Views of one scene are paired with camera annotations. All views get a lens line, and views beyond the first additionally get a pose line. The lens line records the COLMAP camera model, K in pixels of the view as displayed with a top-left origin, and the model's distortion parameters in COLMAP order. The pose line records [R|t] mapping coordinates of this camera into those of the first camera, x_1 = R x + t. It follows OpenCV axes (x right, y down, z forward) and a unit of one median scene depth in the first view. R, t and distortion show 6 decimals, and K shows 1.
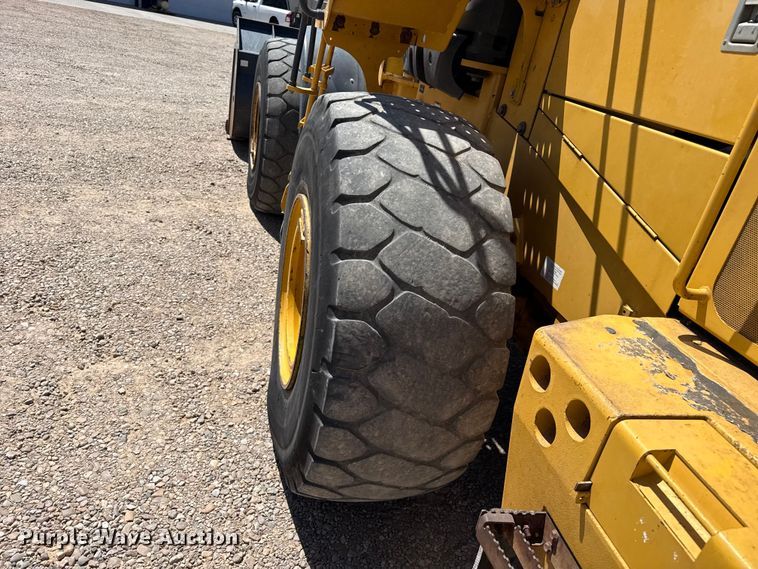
lens RADIAL K [[543.1, 0, 378.1], [0, 543.1, 294.5], [0, 0, 1]] dist [0.116343, -0.177766]
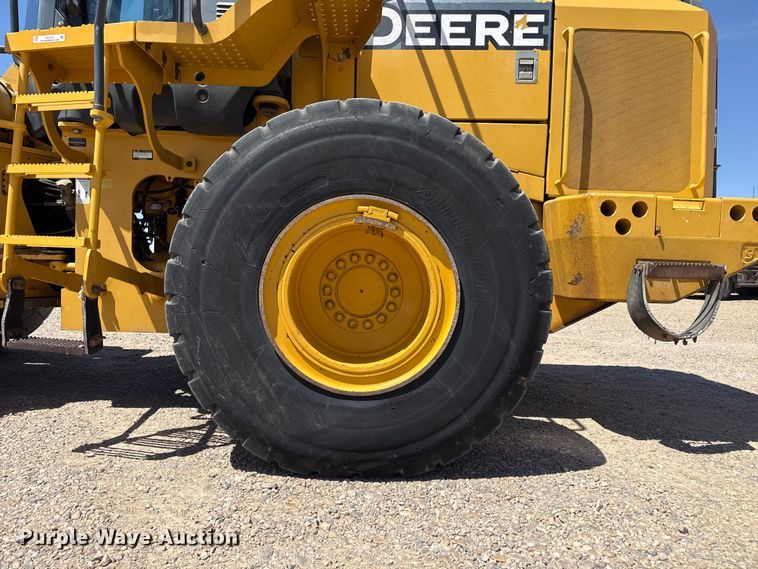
lens RADIAL K [[543.1, 0, 378.1], [0, 543.1, 294.5], [0, 0, 1]] dist [0.116343, -0.177766]
pose [[0.197428, -0.238166, 0.950946, -1.405699], [0.427225, 0.893979, 0.135202, -0.169920], [-0.882327, 0.379576, 0.278248, 0.941450]]
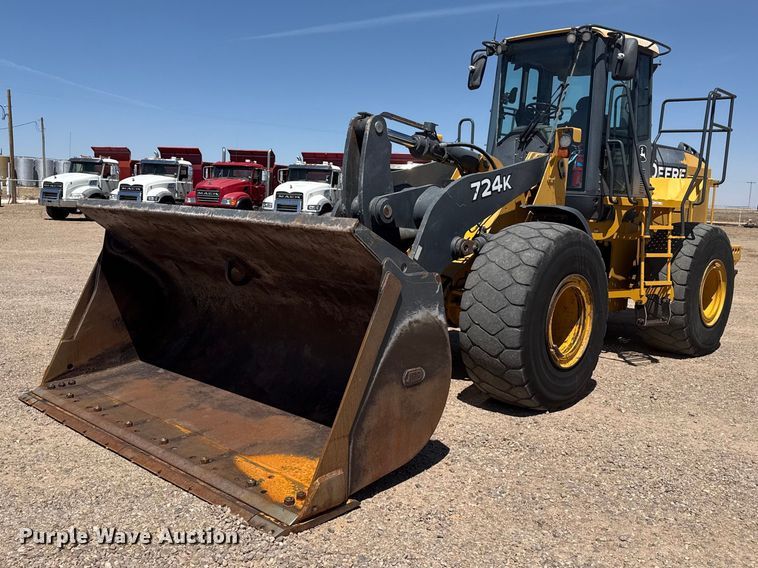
lens RADIAL K [[728.0, 0, 379.0], [0, 728.0, 284.0], [0, 0, 1]] dist [0.005018, -0.009977]
pose [[-0.527331, -0.303050, 0.793777, -2.883895], [0.234204, 0.846192, 0.478651, -2.955523], [-0.816744, 0.438314, -0.375248, 4.998911]]
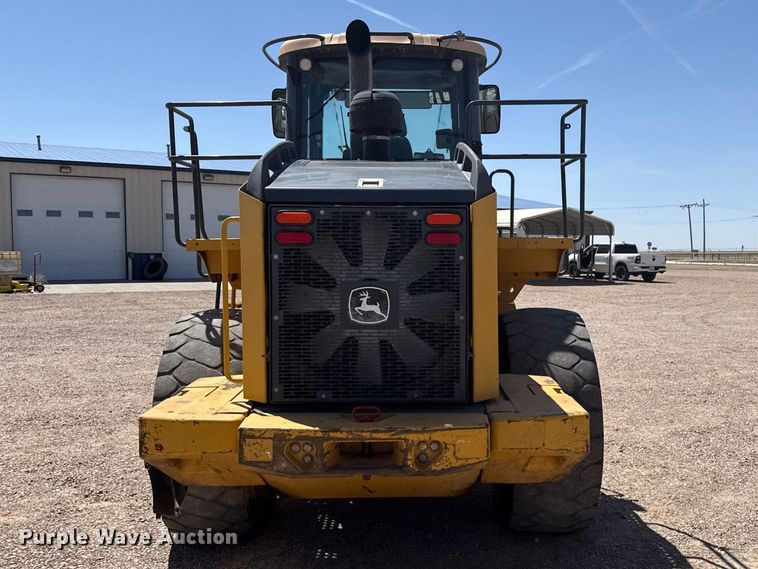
lens RADIAL K [[728.0, 0, 379.0], [0, 728.0, 284.5], [0, 0, 1]] dist [0.005018, -0.009977]
pose [[0.960192, -0.188985, -0.205707, 1.306119], [0.089578, 0.905828, -0.414067, 0.796843], [0.264588, 0.379157, 0.886698, -1.365309]]
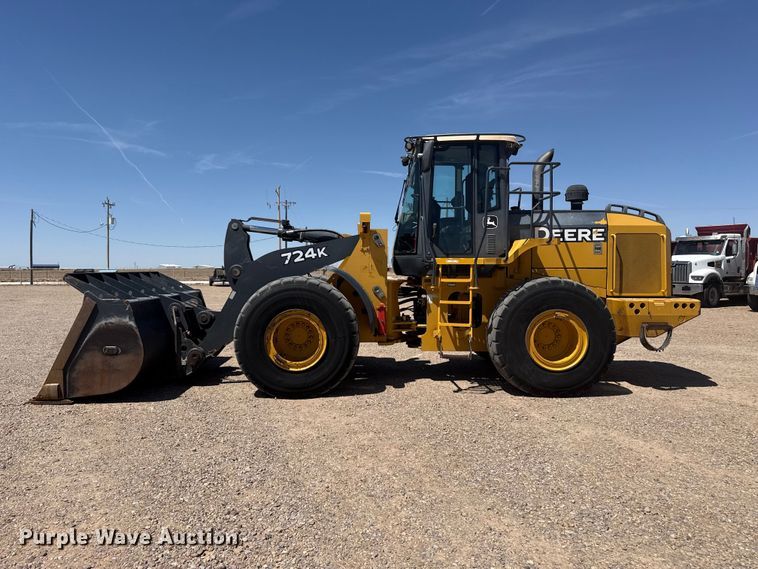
lens RADIAL K [[543.1, 0, 378.1], [0, 543.1, 294.5], [0, 0, 1]] dist [0.116343, -0.177766]
pose [[0.188943, -0.242742, 0.951513, -4.313449], [0.451375, 0.882005, 0.135380, -1.486100], [-0.872101, 0.403910, 0.276216, 1.227463]]
